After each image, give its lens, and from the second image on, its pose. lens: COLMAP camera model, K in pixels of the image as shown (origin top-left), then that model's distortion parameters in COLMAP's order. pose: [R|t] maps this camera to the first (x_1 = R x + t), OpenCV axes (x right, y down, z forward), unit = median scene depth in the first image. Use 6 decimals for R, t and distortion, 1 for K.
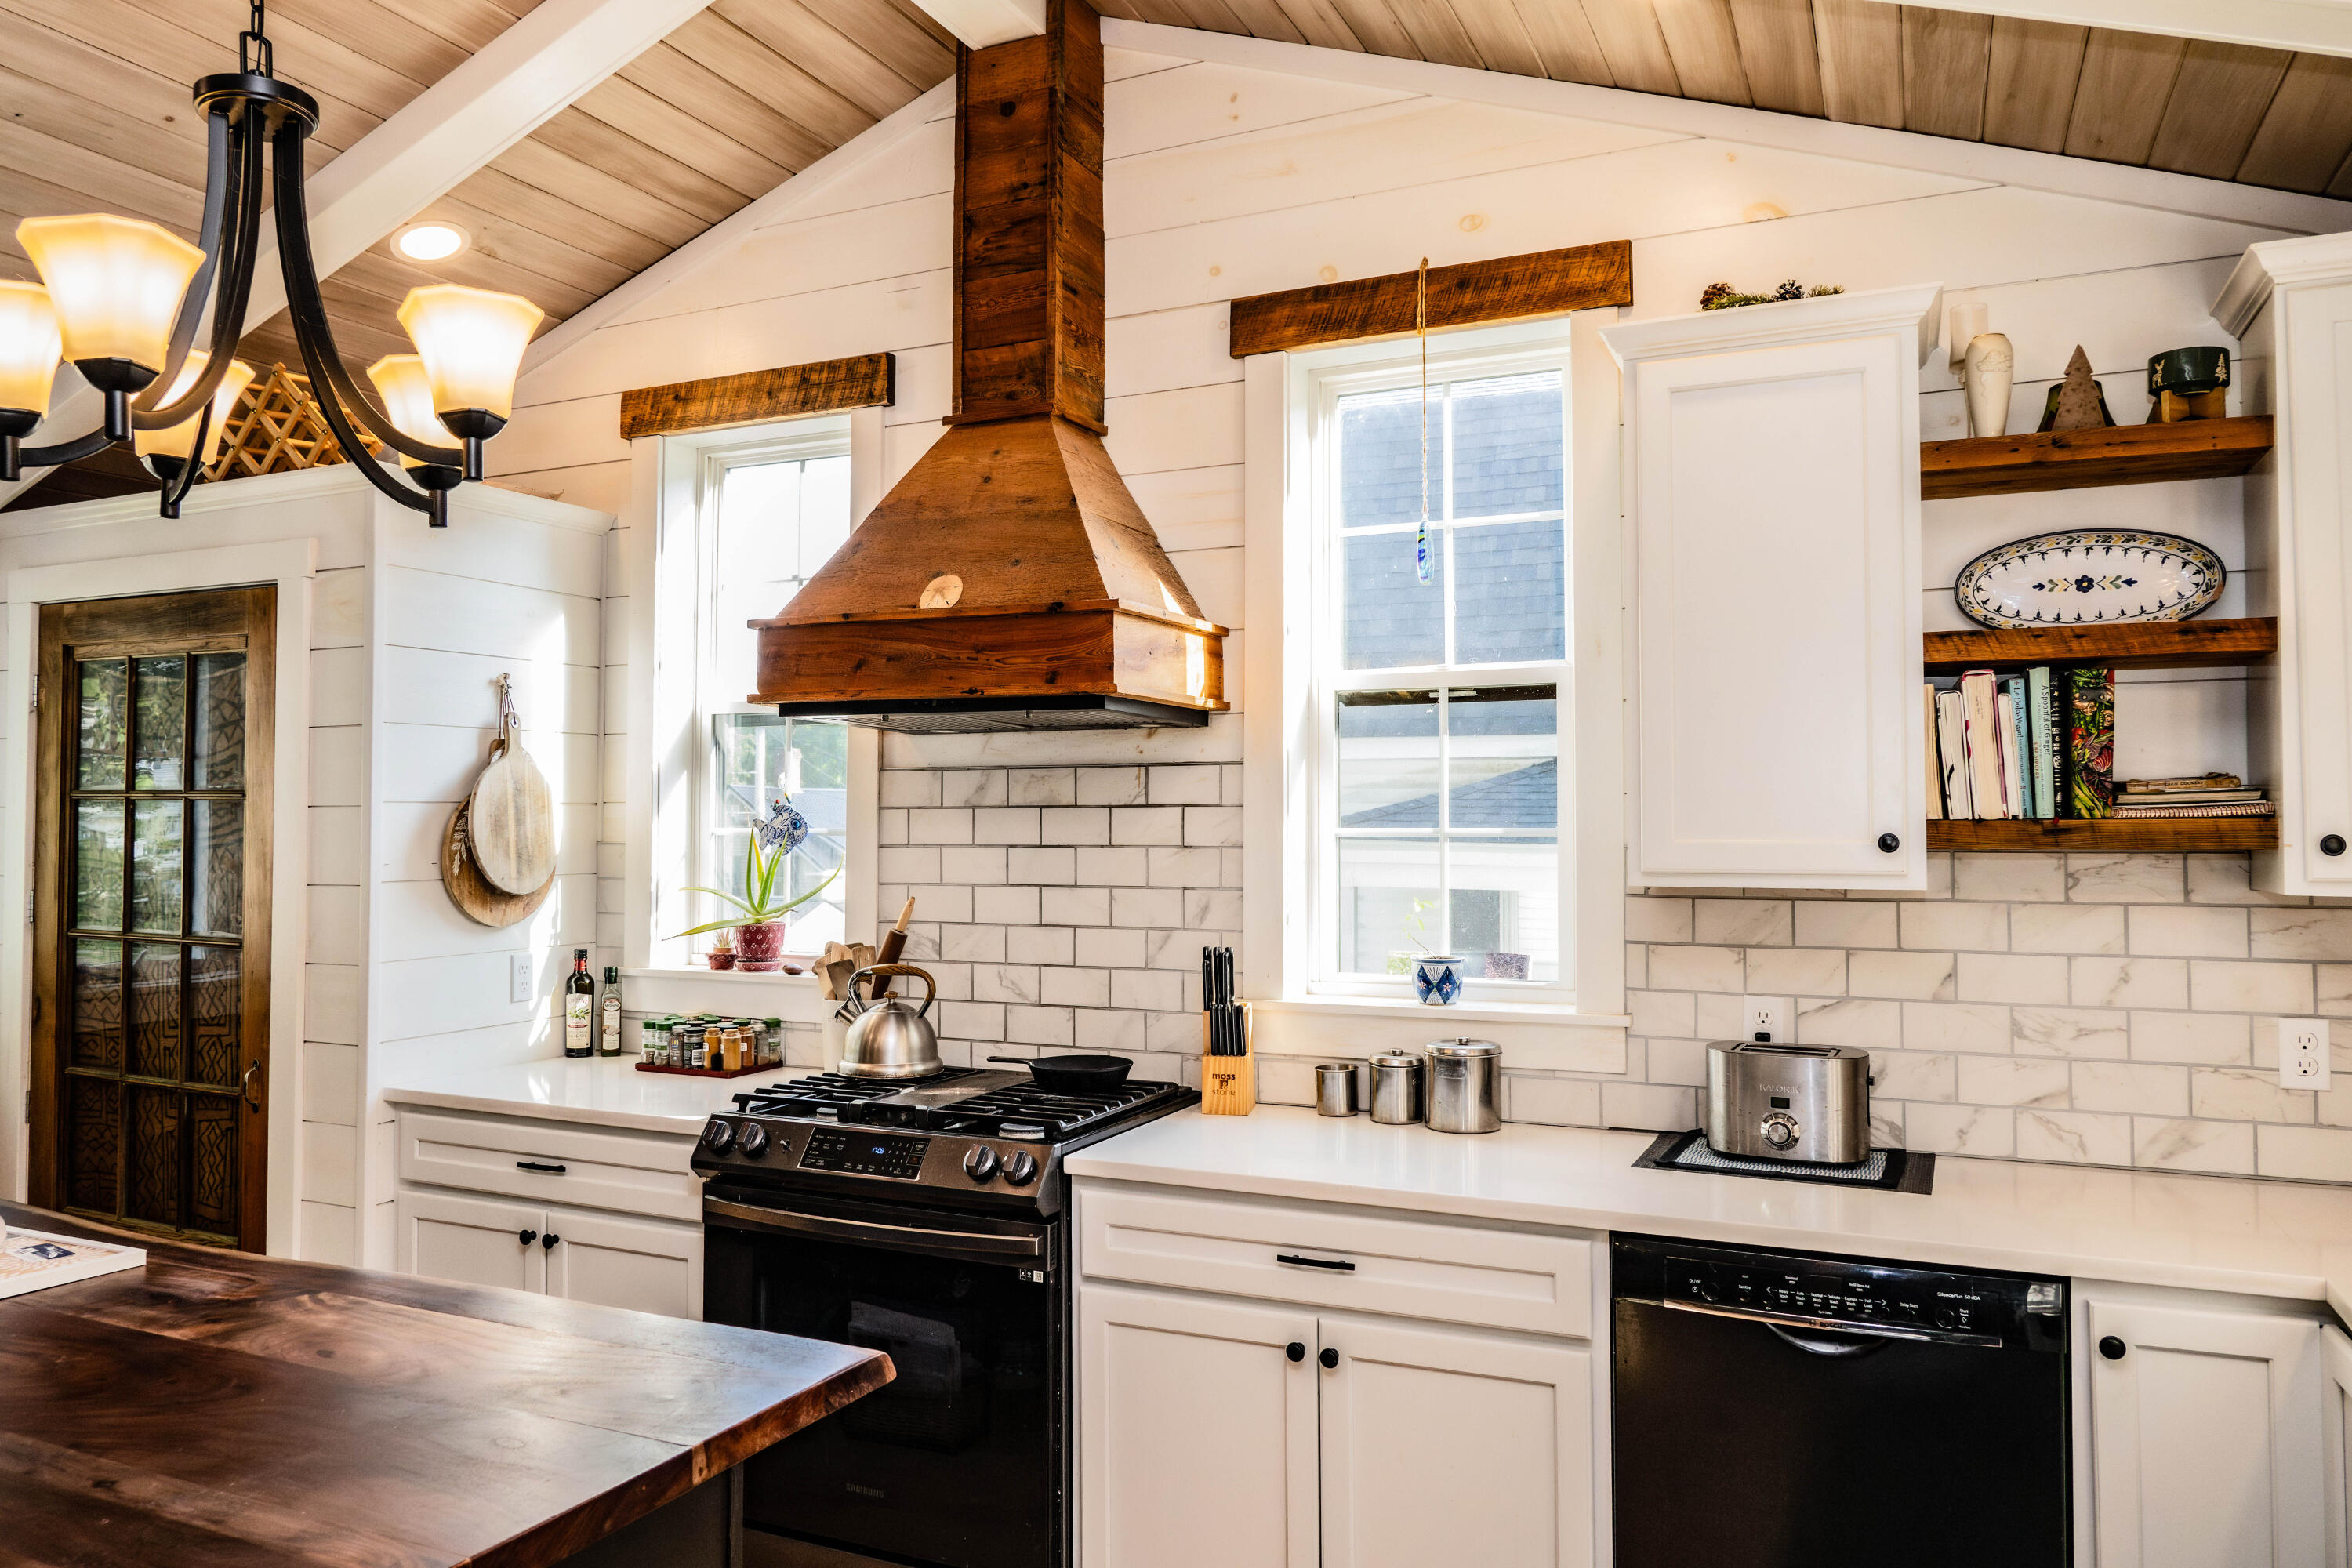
lens RADIAL K [[1616.9, 0, 1176.0], [0, 1616.9, 784.0], [0, 0, 1]] dist [-0.006783, -0.003171]
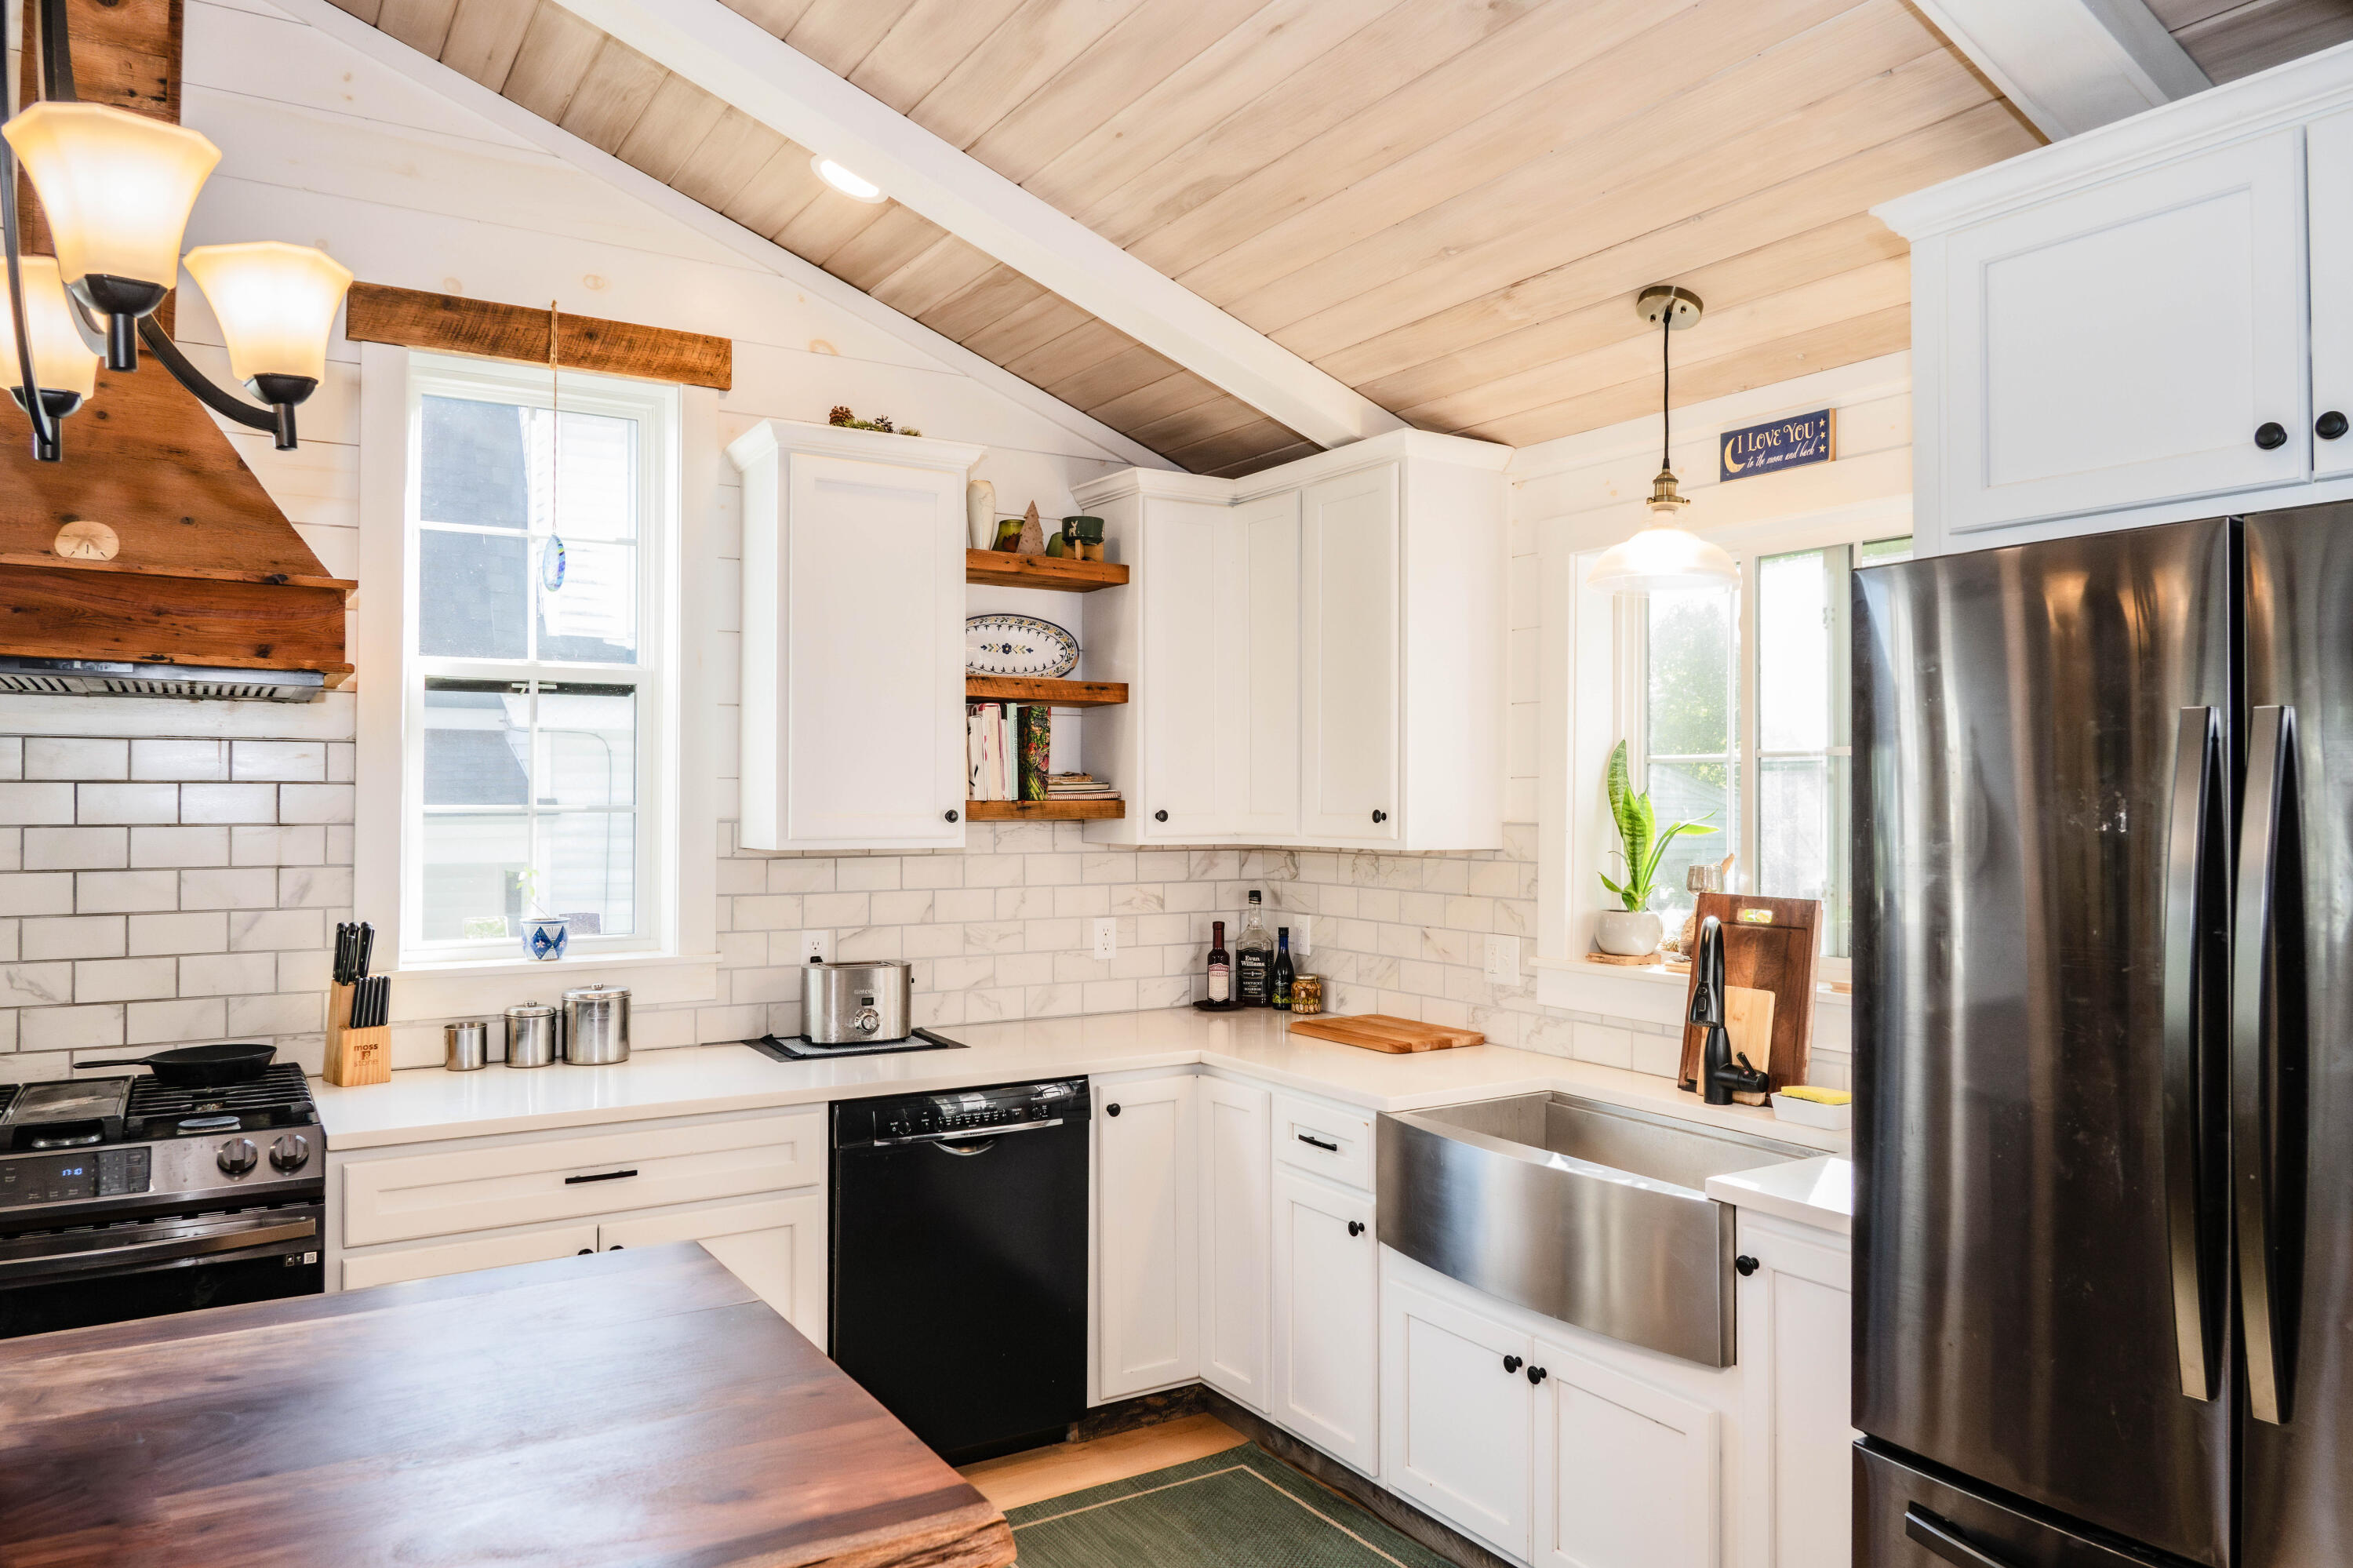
lens RADIAL K [[1583.9, 0, 1177.8], [0, 1583.9, 777.8], [0, 0, 1]] dist [-0.006180, 0.000564]
pose [[0.542080, 0.012611, 0.840232, -0.516205], [-0.025741, 0.999667, 0.001603, -0.005066], [-0.839932, -0.022497, 0.542225, 0.025302]]
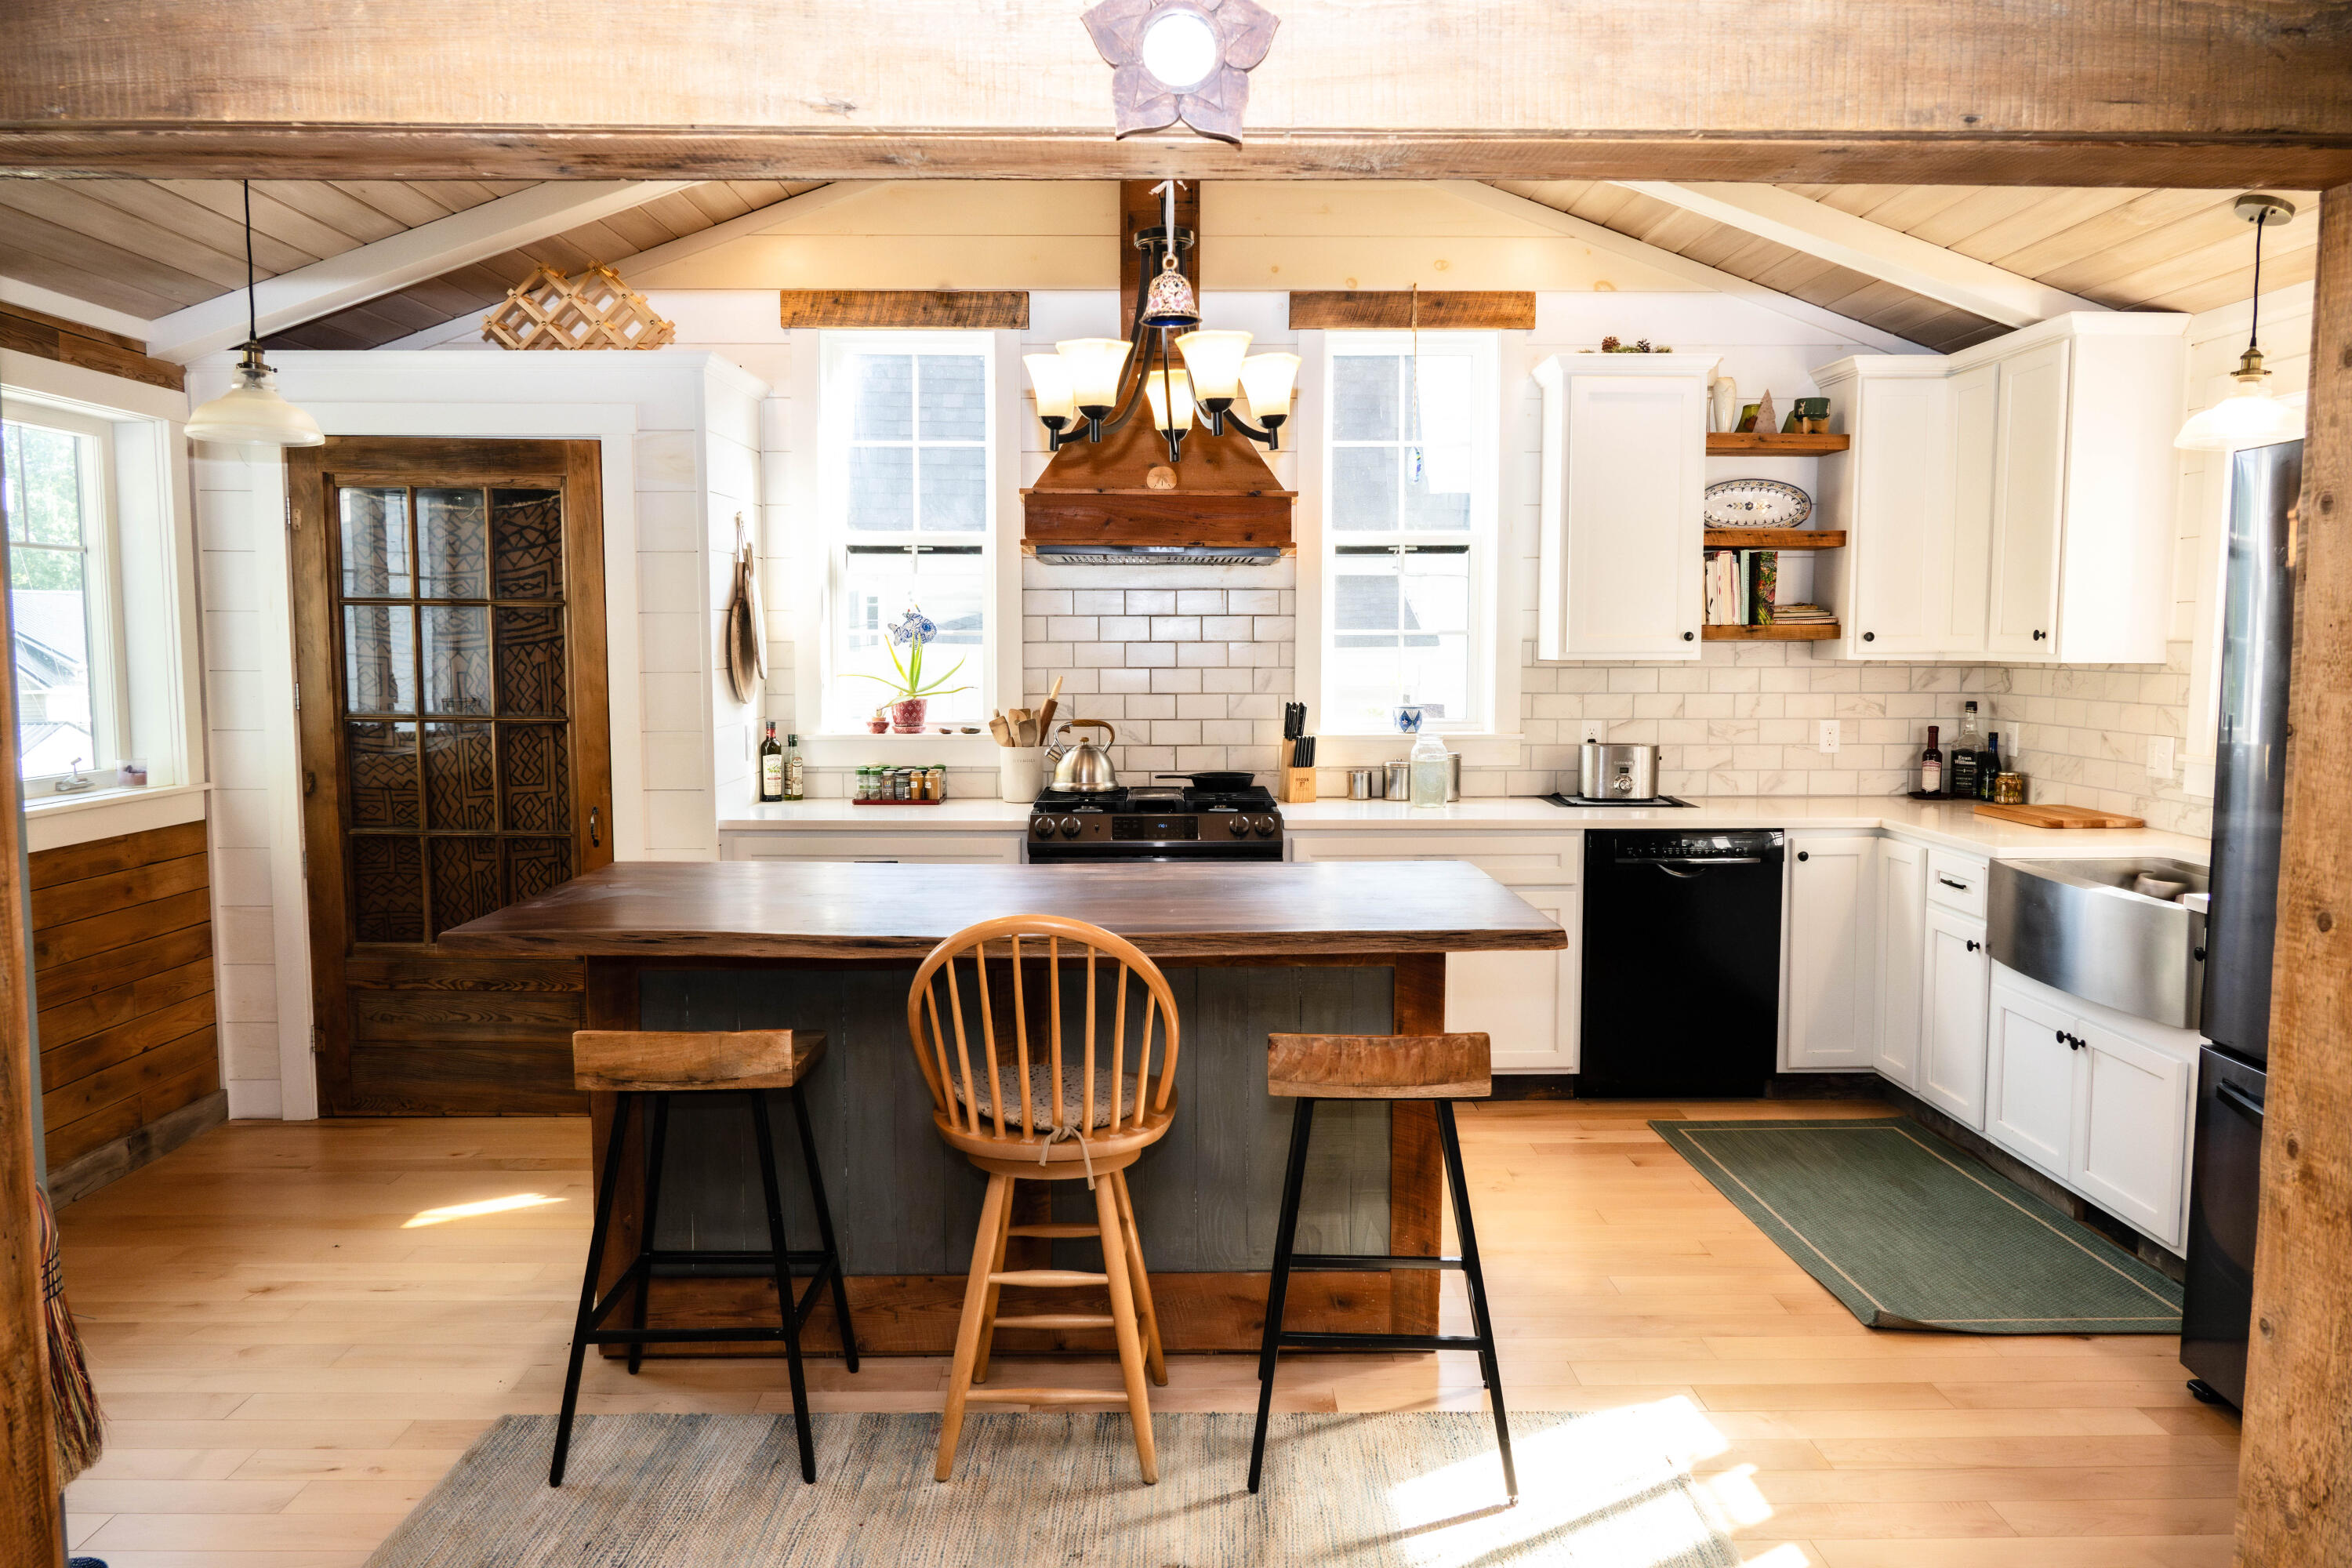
lens RADIAL K [[1670.4, 0, 1185.1], [0, 1670.4, 791.8], [0, 0, 1]] dist [-0.007550, 0.000616]
pose [[0.894315, -0.041753, 0.445486, -0.809872], [-0.011557, 0.993149, 0.116283, -0.004502], [-0.447289, -0.109143, 0.887705, -0.451601]]
